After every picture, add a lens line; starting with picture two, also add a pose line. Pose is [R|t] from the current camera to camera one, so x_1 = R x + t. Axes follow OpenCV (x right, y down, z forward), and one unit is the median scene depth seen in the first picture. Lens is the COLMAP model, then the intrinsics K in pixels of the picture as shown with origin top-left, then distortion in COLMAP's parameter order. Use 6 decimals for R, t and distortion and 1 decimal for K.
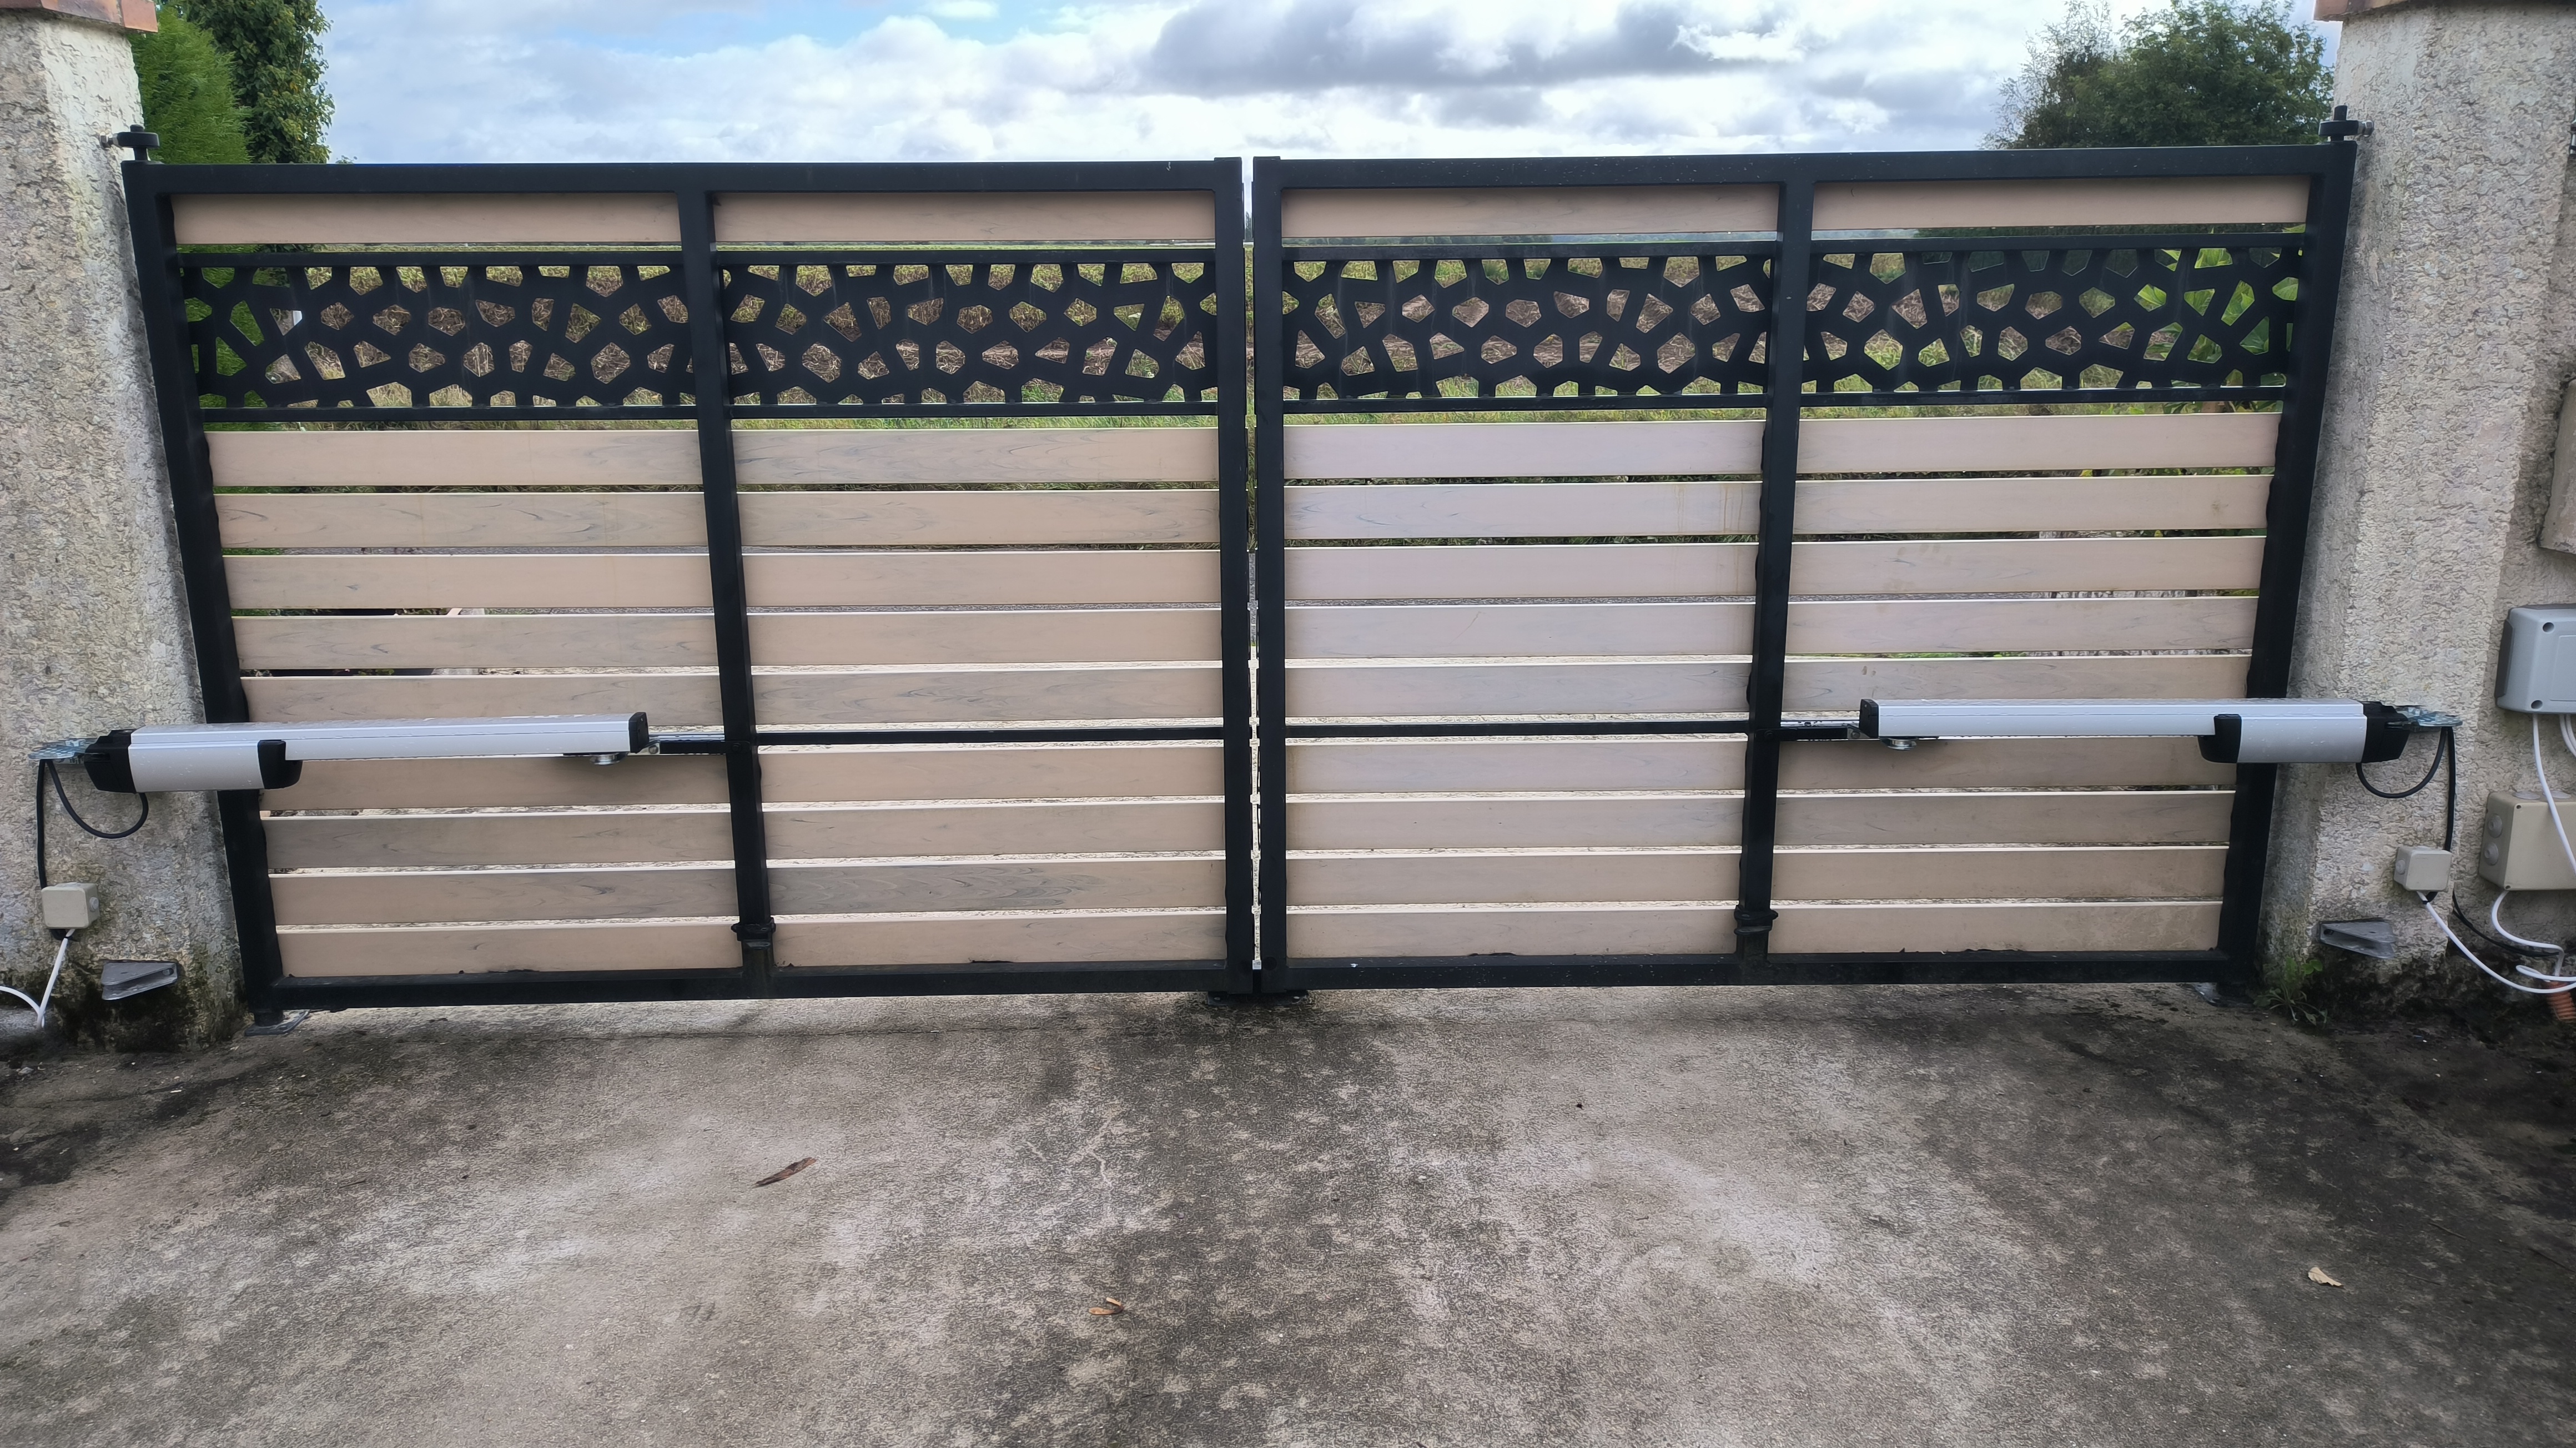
lens RADIAL K [[1886.3, 0, 1290.3], [0, 1886.3, 734.1], [0, 0, 1]] dist [0.051246, -0.040758]
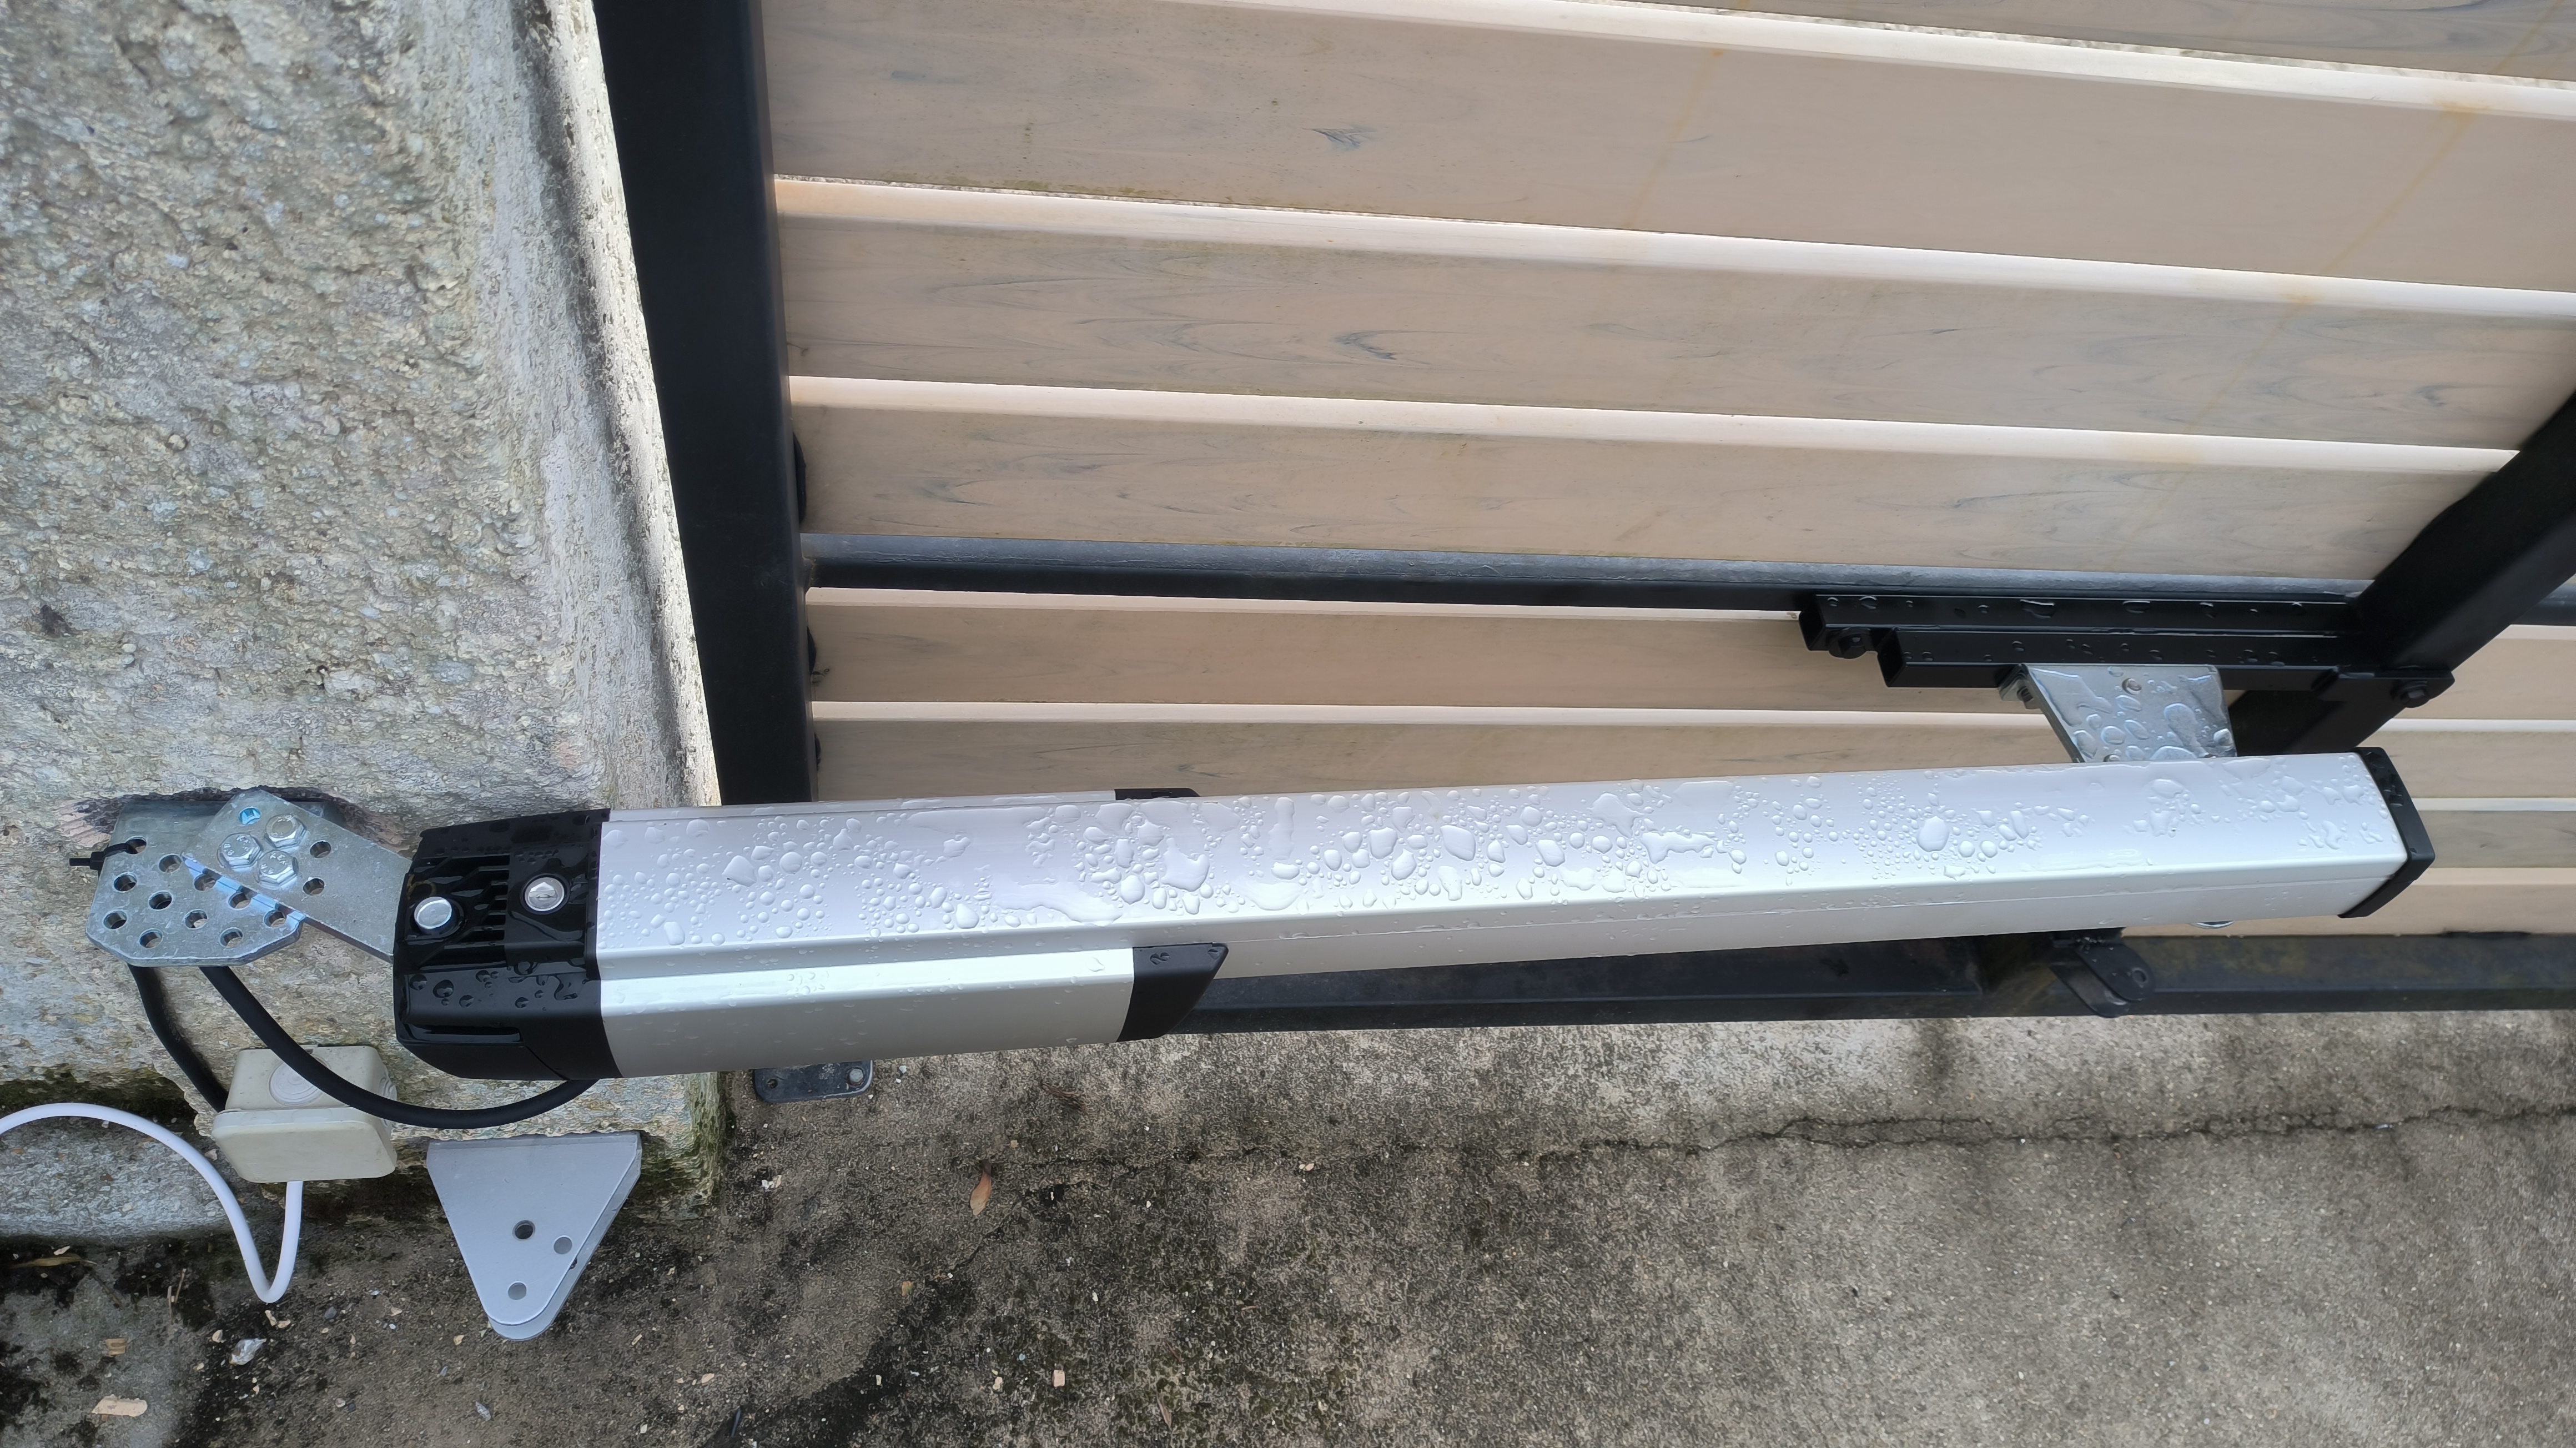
lens RADIAL K [[1886.3, 0, 1273.9], [0, 1886.3, 727.0], [0, 0, 1]] dist [0.051246, -0.040758]
pose [[0.980757, 0.026884, 0.193374, -0.562548], [-0.155233, 0.708062, 0.688877, -0.184396], [-0.118401, -0.705639, 0.698610, 0.837443]]
